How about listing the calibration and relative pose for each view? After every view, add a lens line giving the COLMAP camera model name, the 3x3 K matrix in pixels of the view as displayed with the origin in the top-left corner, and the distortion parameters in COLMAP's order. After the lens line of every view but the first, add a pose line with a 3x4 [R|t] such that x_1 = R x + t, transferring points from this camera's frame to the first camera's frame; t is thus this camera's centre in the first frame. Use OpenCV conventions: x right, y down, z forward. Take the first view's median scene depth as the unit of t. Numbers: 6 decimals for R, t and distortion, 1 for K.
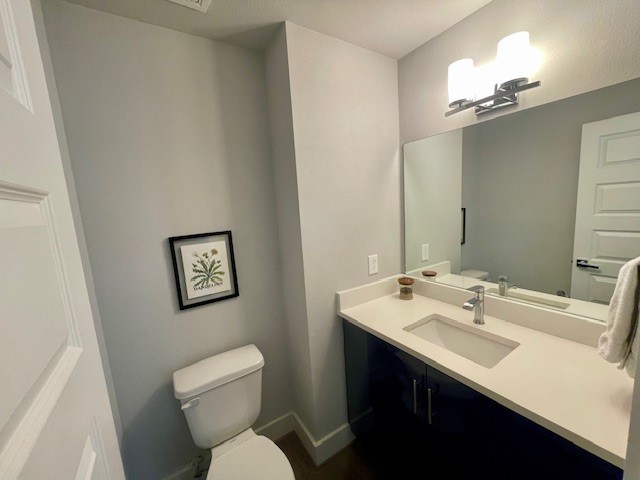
lens RADIAL K [[256.1, 0, 319.8], [0, 256.1, 239.5], [0, 0, 1]] dist [-0.003884, -0.000603]
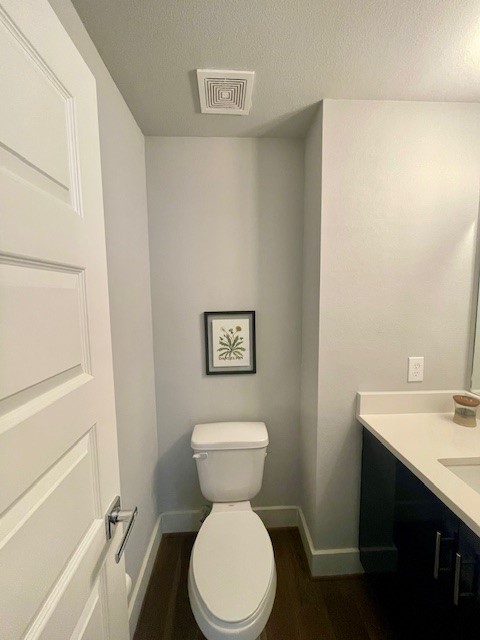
lens RADIAL K [[256.1, 0, 240.4], [0, 256.1, 320.1], [0, 0, 1]] dist [-0.003884, -0.000603]
pose [[0.863839, 0.102382, -0.493255, 0.133622], [-0.114074, 0.993452, 0.006427, 0.003278], [0.490683, 0.050716, 0.869861, 0.040675]]
